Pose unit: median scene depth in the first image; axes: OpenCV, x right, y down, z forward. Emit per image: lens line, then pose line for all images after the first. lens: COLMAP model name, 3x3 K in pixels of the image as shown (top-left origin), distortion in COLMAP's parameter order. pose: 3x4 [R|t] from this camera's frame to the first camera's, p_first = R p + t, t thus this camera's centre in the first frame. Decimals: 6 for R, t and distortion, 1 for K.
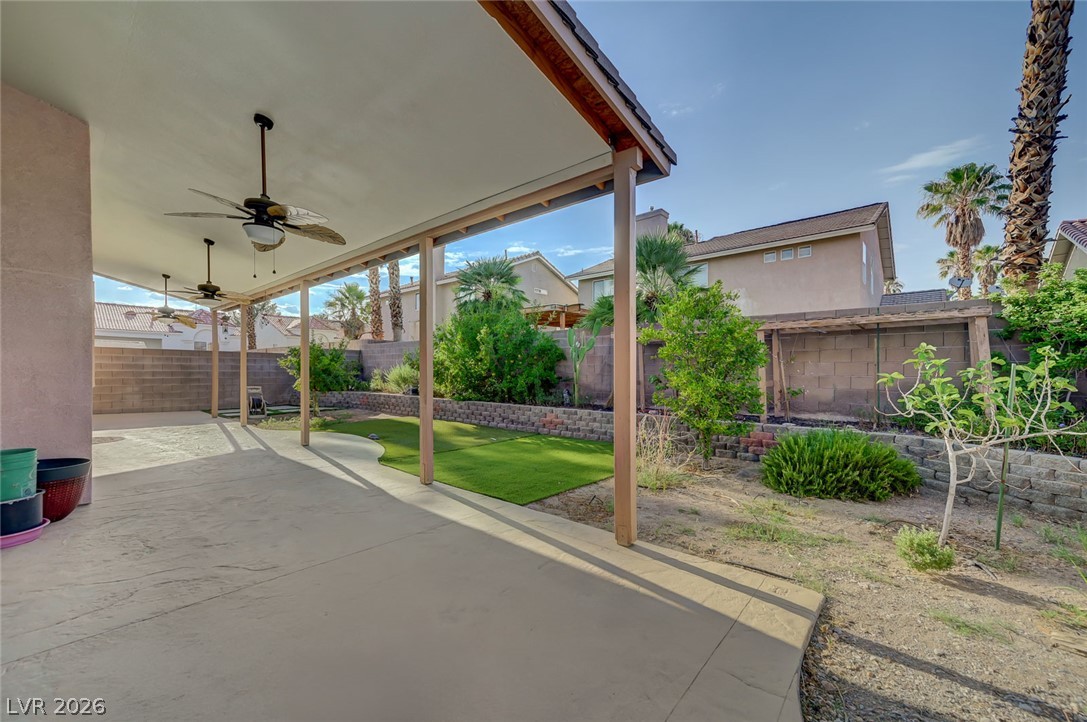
lens RADIAL K [[433.0, 0, 548.6], [0, 433.0, 369.1], [0, 0, 1]] dist [0.000135, 0.000080]
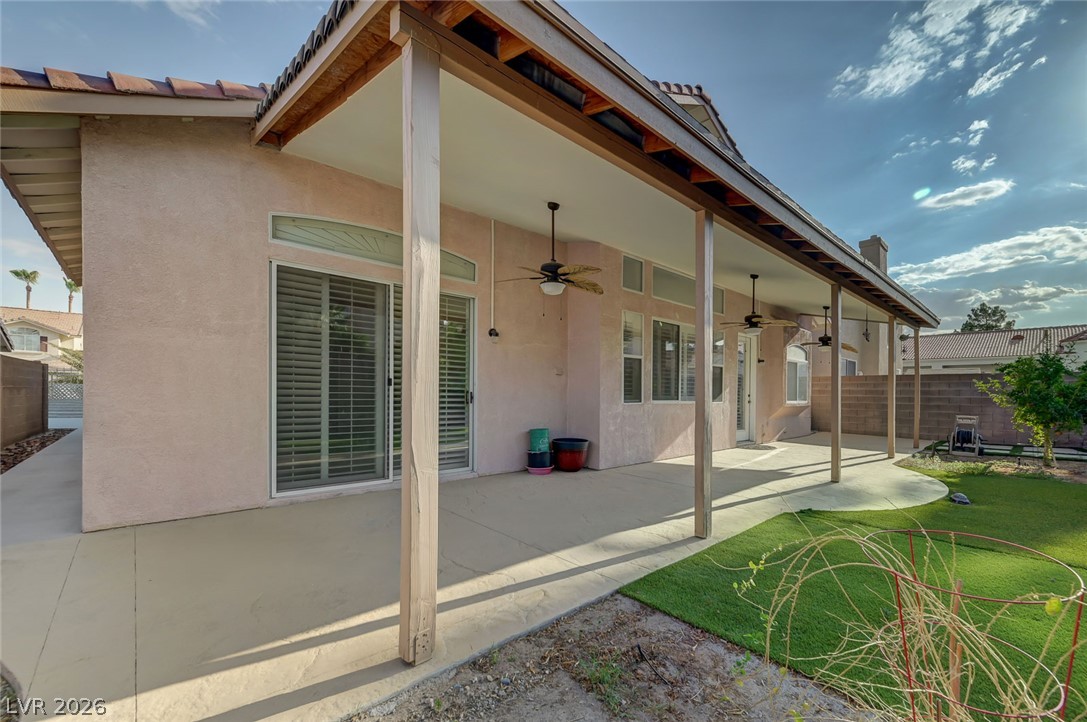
lens RADIAL K [[431.4, 0, 548.3], [0, 431.4, 397.7], [0, 0, 1]] dist [-0.000338, 0.000038]
pose [[-0.120341, 0.006268, -0.992713, 0.531872], [-0.008893, 0.999933, 0.007392, 0.018075], [0.992693, 0.009718, -0.120277, 0.874912]]
